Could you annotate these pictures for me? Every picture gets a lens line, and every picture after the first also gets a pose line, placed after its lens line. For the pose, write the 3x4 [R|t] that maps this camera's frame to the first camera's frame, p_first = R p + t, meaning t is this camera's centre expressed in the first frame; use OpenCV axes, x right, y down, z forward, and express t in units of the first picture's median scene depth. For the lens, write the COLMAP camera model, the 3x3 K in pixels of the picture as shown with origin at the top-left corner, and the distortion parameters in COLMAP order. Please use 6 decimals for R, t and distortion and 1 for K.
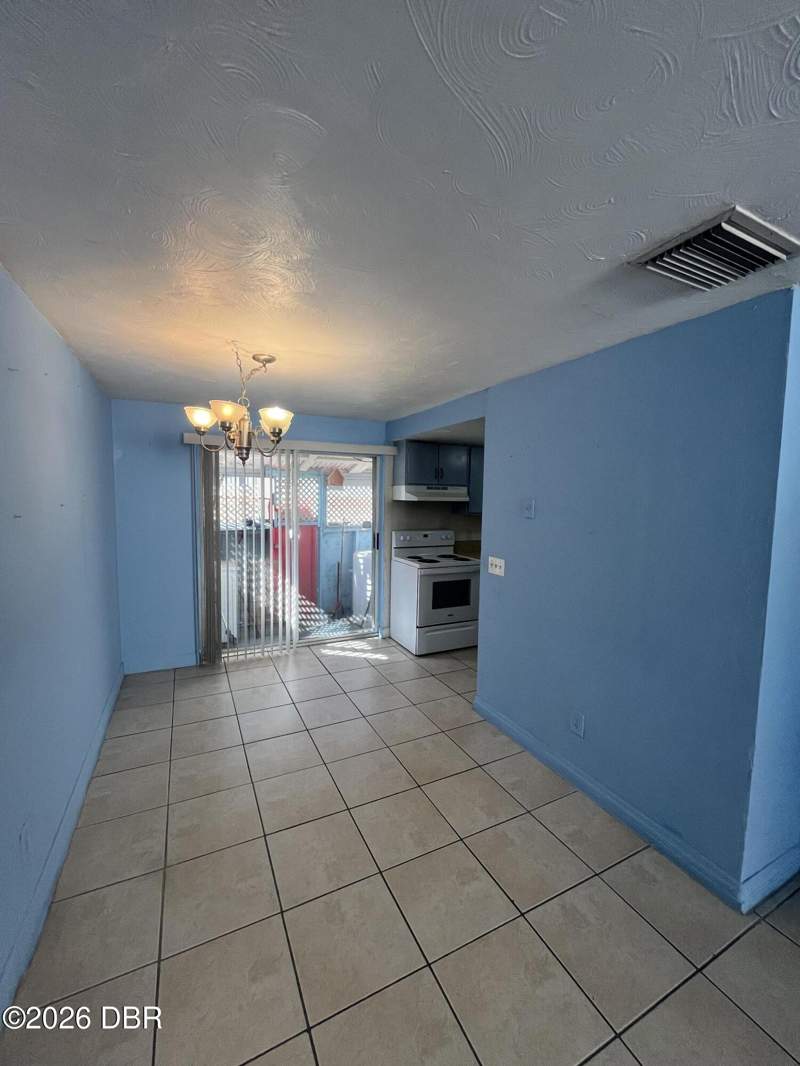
lens RADIAL K [[434.0, 0, 400.7], [0, 434.0, 530.8], [0, 0, 1]] dist [0.002838, -0.000285]
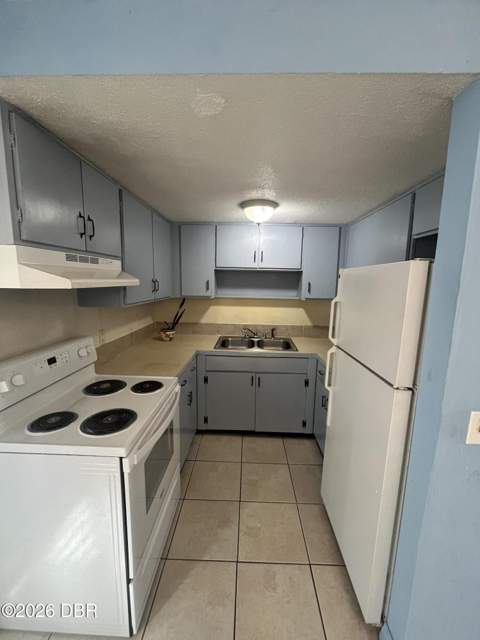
lens RADIAL K [[260.5, 0, 240.3], [0, 260.5, 320.8], [0, 0, 1]] dist [0.002838, -0.000285]
pose [[0.477317, -0.147907, 0.866194, -0.089677], [0.066459, 0.988986, 0.132252, -0.058035], [-0.876214, -0.005560, 0.481890, 0.712840]]
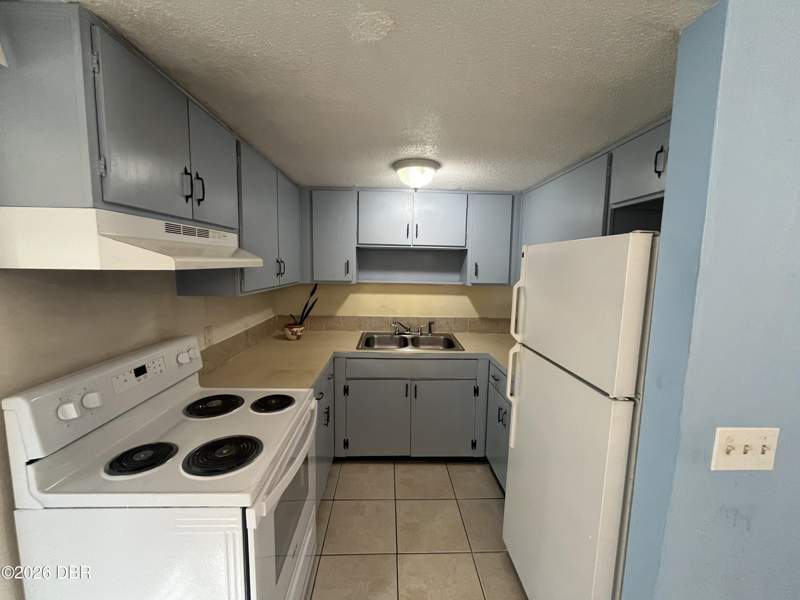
lens RADIAL K [[325.7, 0, 398.5], [0, 325.7, 299.9], [0, 0, 1]] dist [0.002838, -0.000285]
pose [[0.421295, -0.117824, 0.899238, -0.085598], [0.068139, 0.992835, 0.098164, -0.057506], [-0.904360, 0.019917, 0.426304, 0.738029]]
